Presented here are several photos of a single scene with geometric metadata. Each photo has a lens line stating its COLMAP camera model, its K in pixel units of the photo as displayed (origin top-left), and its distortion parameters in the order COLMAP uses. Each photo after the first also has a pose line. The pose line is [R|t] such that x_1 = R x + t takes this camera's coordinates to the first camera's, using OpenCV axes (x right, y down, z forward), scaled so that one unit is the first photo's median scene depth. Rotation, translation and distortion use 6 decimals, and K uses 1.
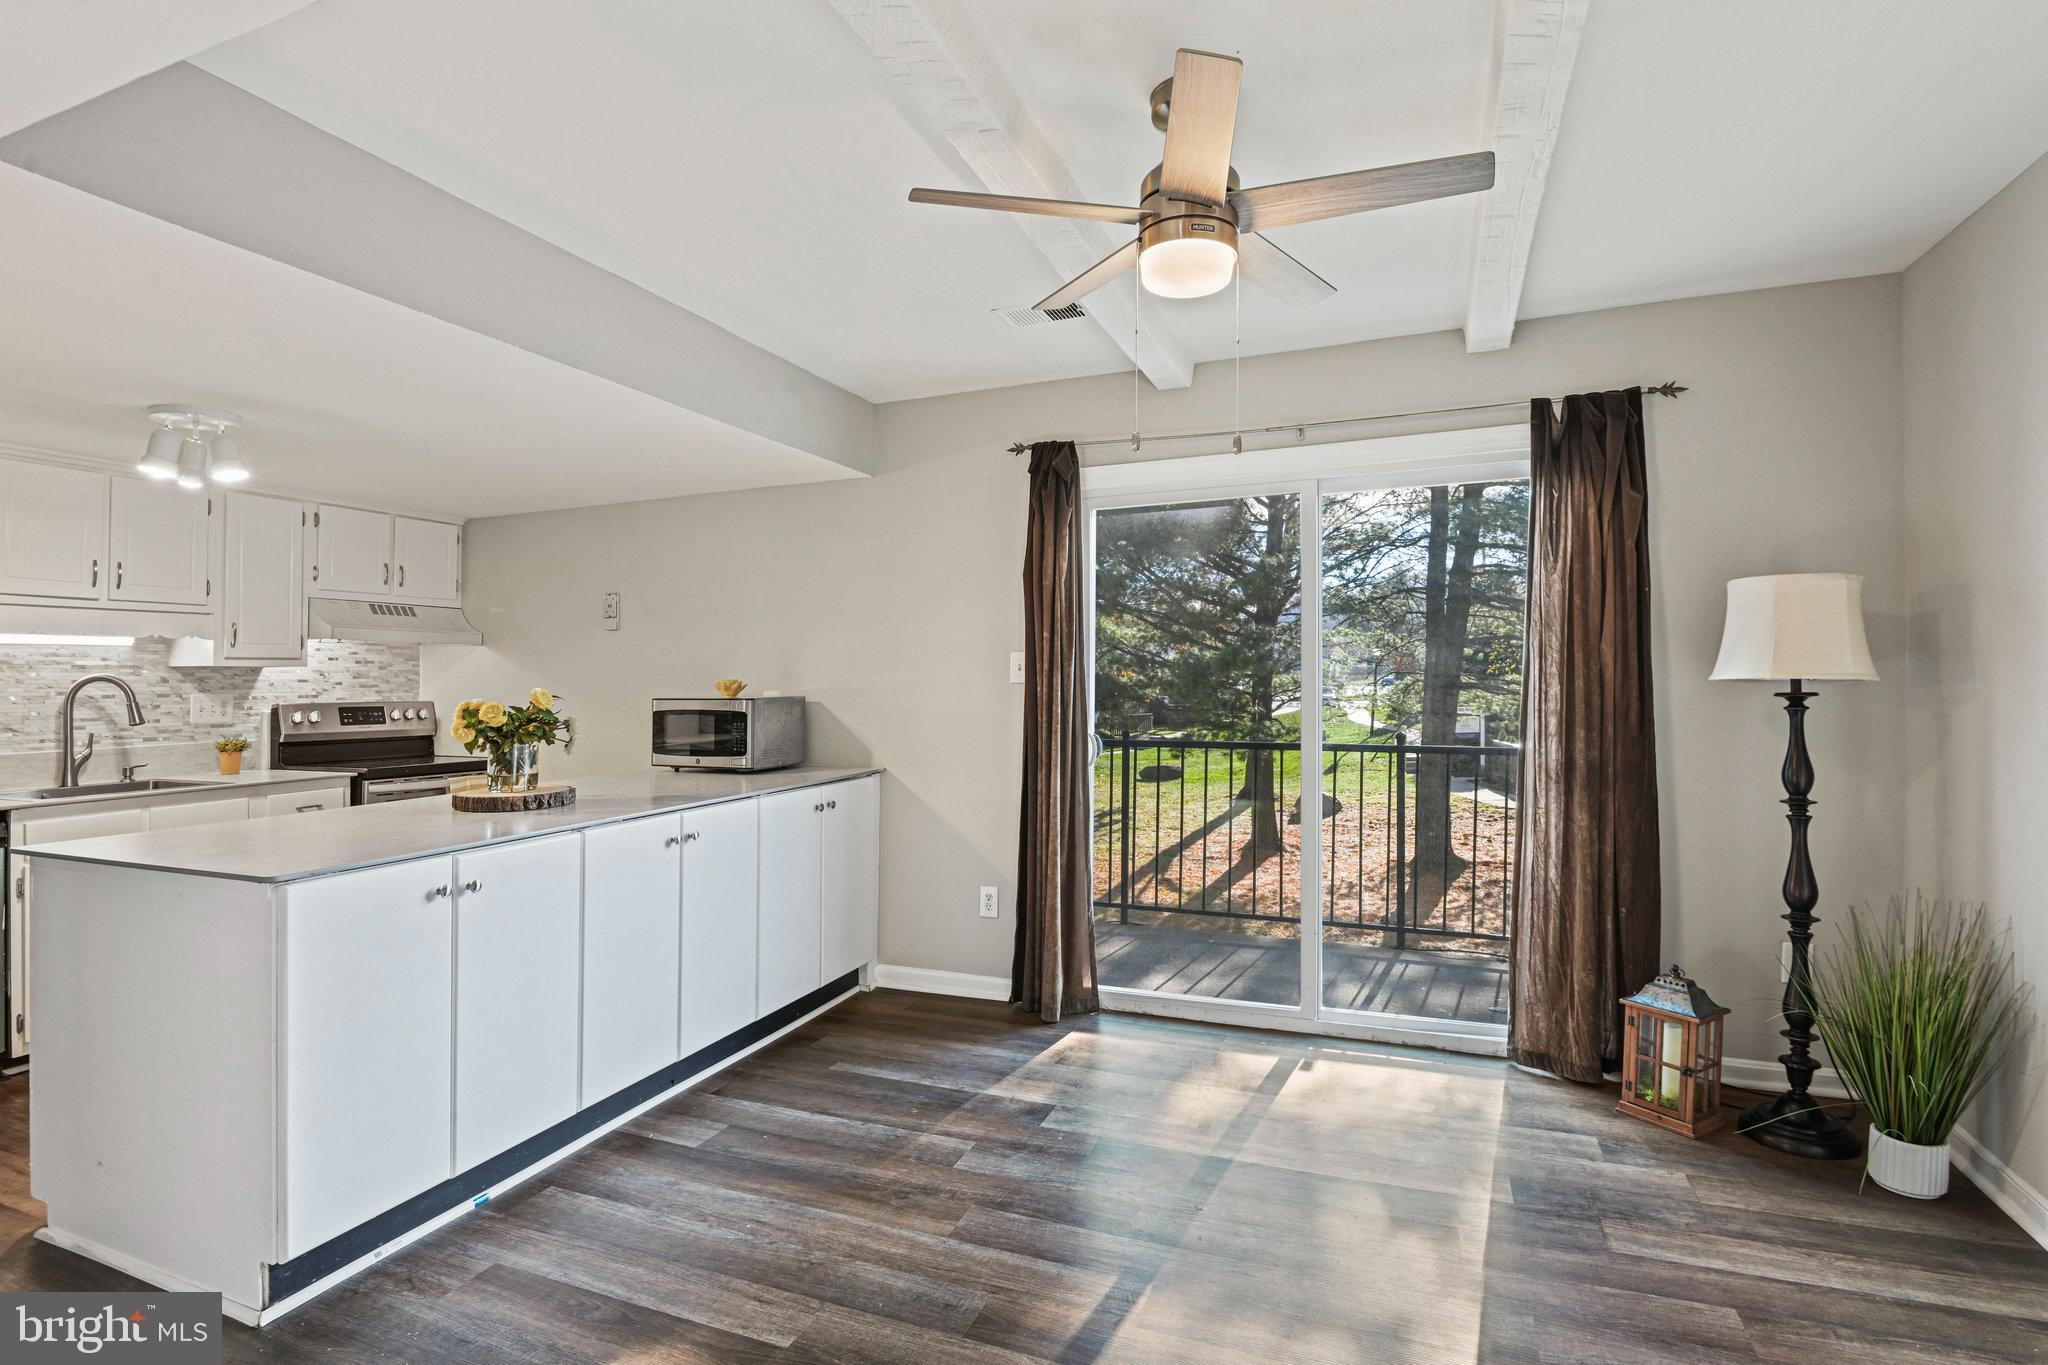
lens RADIAL K [[987.2, 0, 1030.6], [0, 987.2, 658.7], [0, 0, 1]] dist [-0.016516, -0.005259]
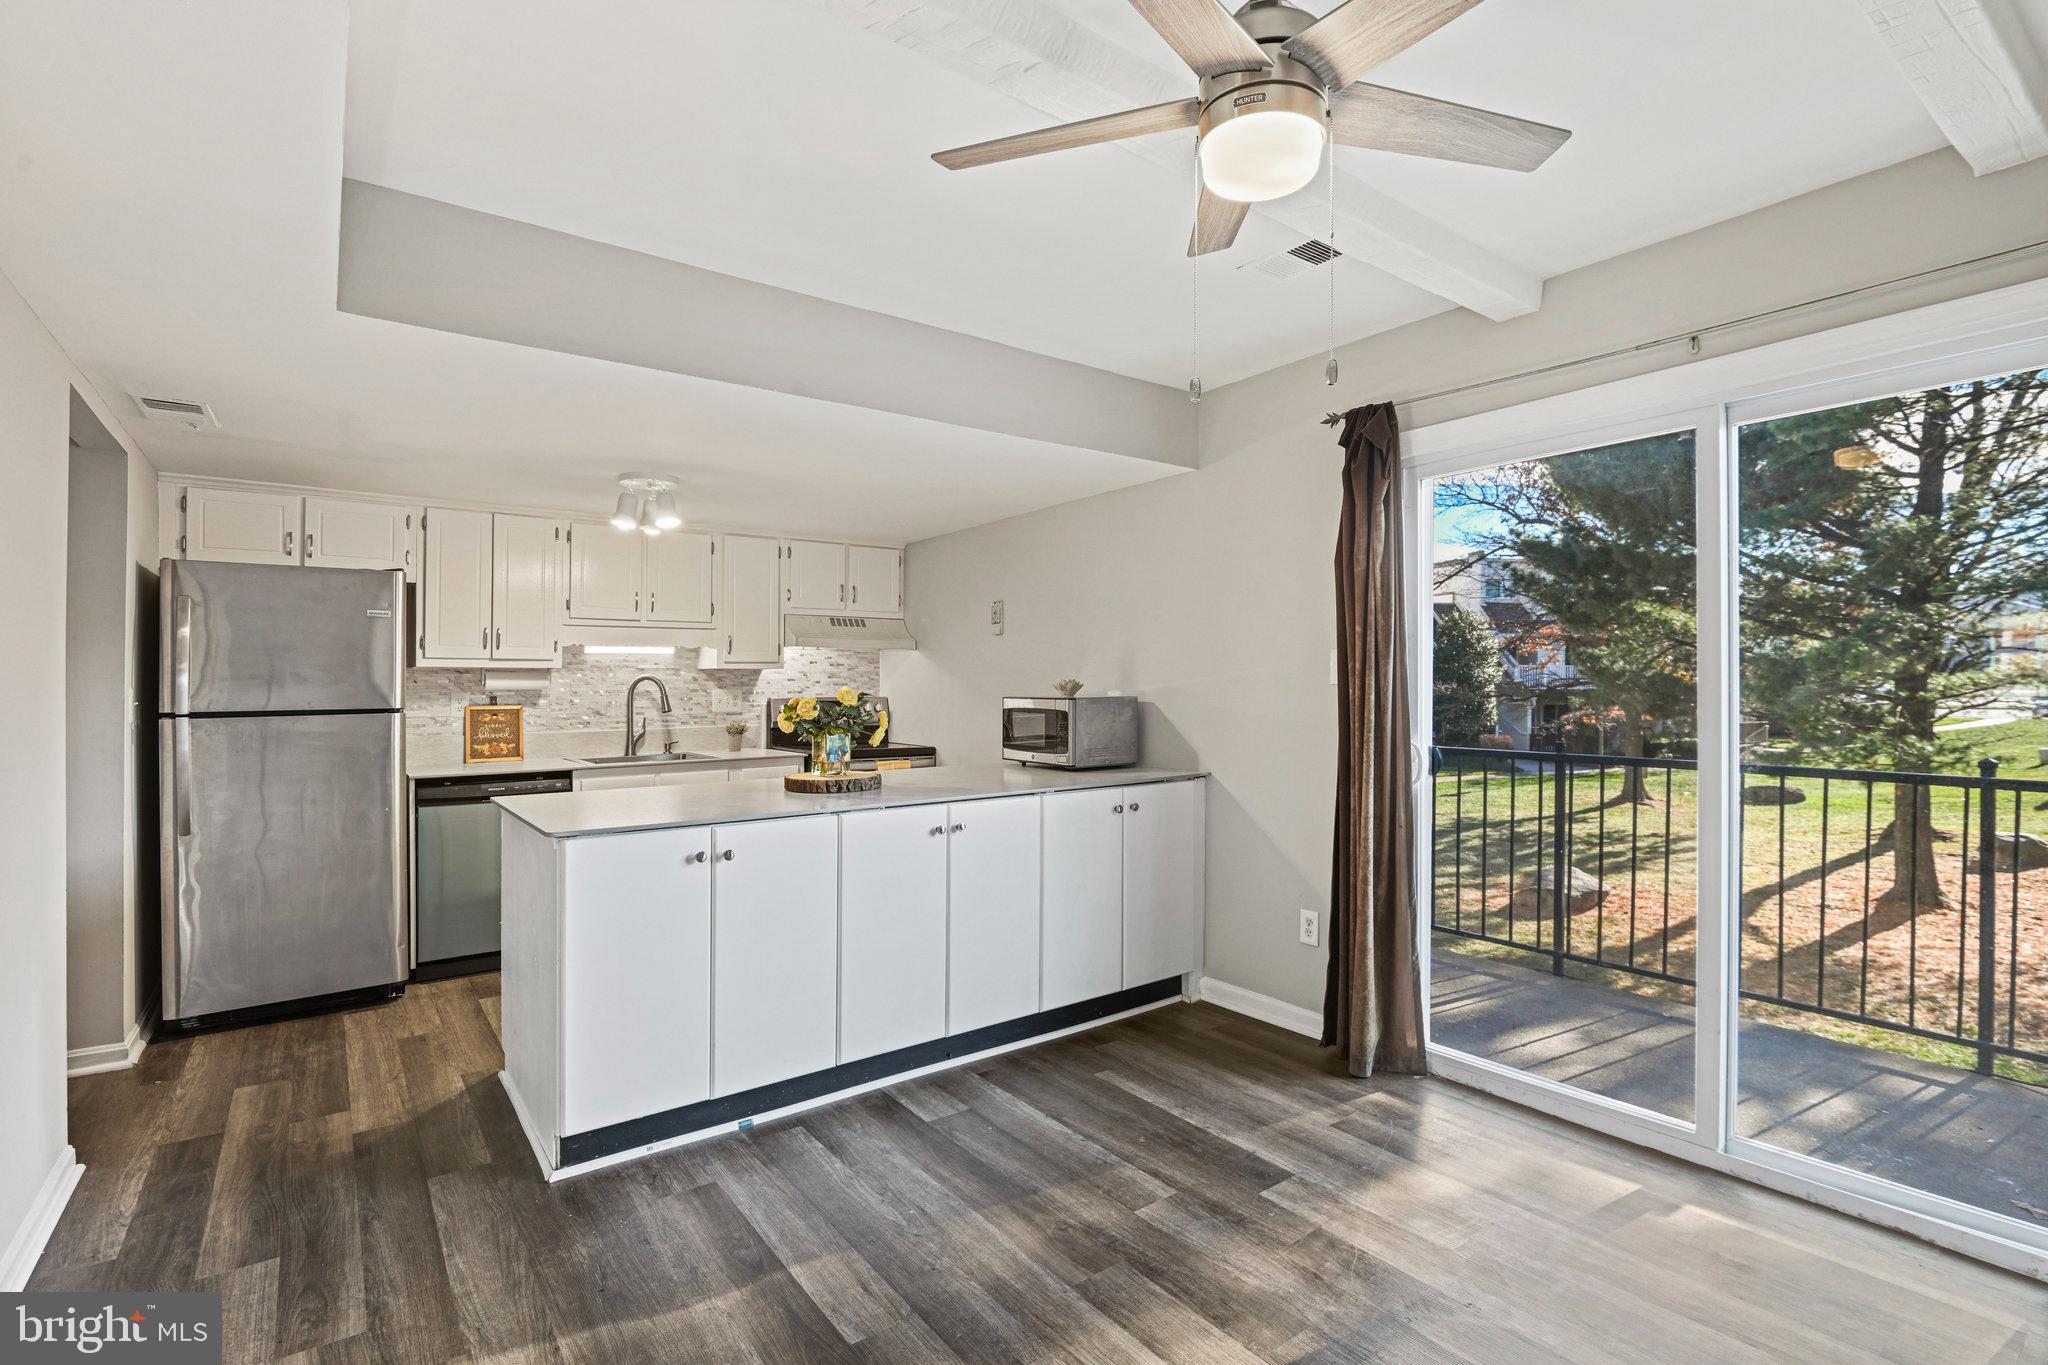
lens RADIAL K [[955.8, 0, 1035.4], [0, 955.8, 667.9], [0, 0, 1]] dist [-0.010122, -0.004852]
pose [[0.852742, -0.003406, -0.522321, 0.196836], [0.008168, 0.999943, 0.006813, 0.001446], [0.522268, -0.010076, 0.852722, 0.125764]]
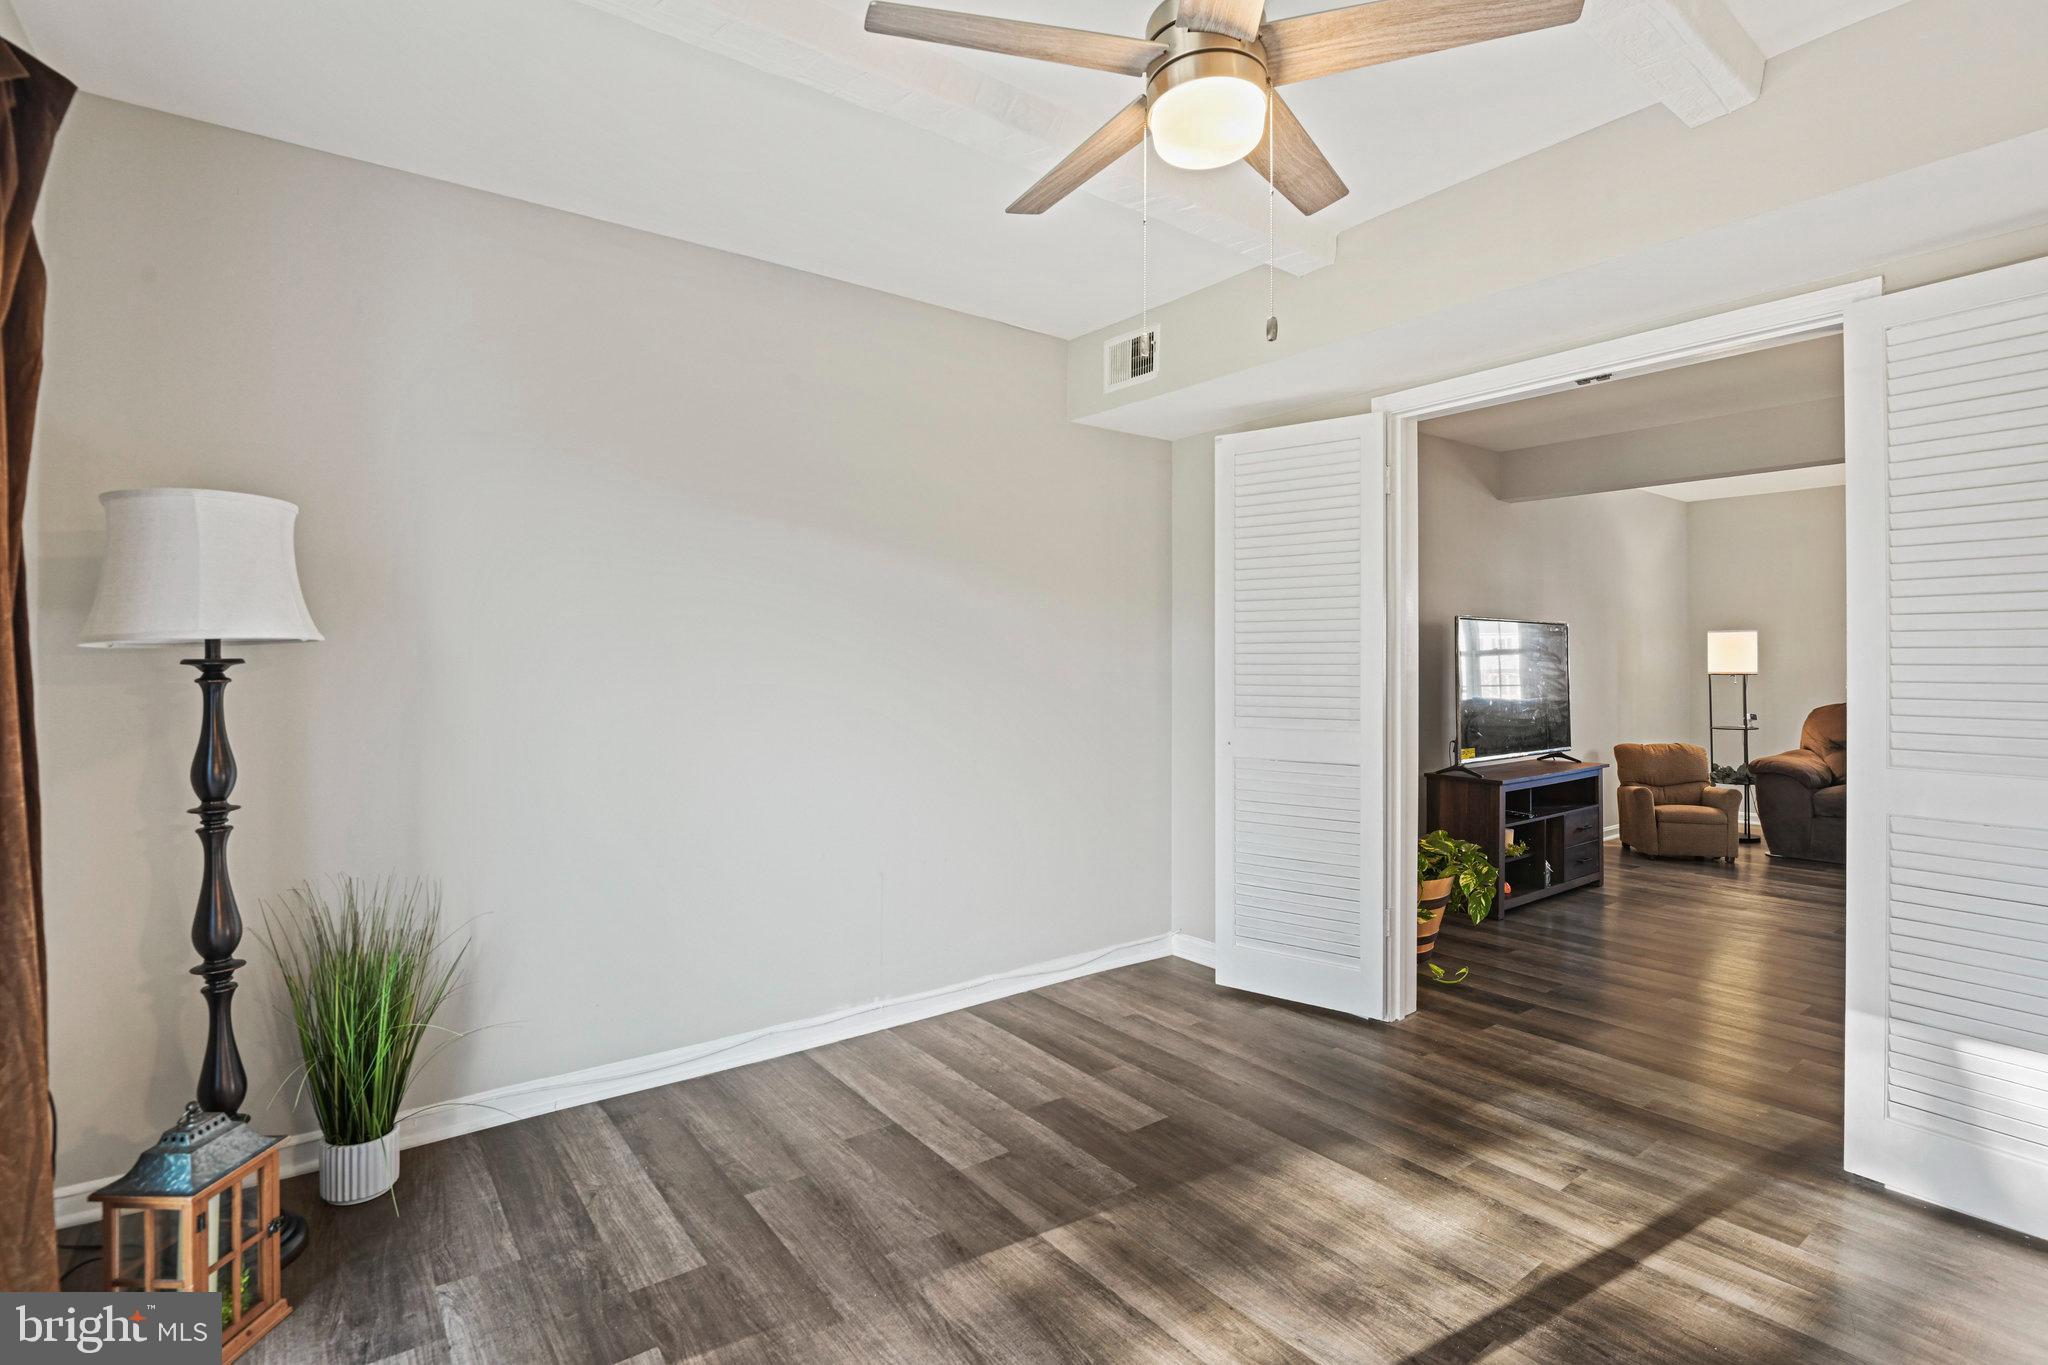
lens RADIAL K [[955.8, 0, 1021.5], [0, 955.8, 656.8], [0, 0, 1]] dist [-0.010122, -0.004852]
pose [[-0.854319, 0.012730, 0.519594, -0.064224], [-0.002224, 0.999601, -0.028148, 0.034497], [-0.519745, -0.025203, -0.853950, 0.857795]]
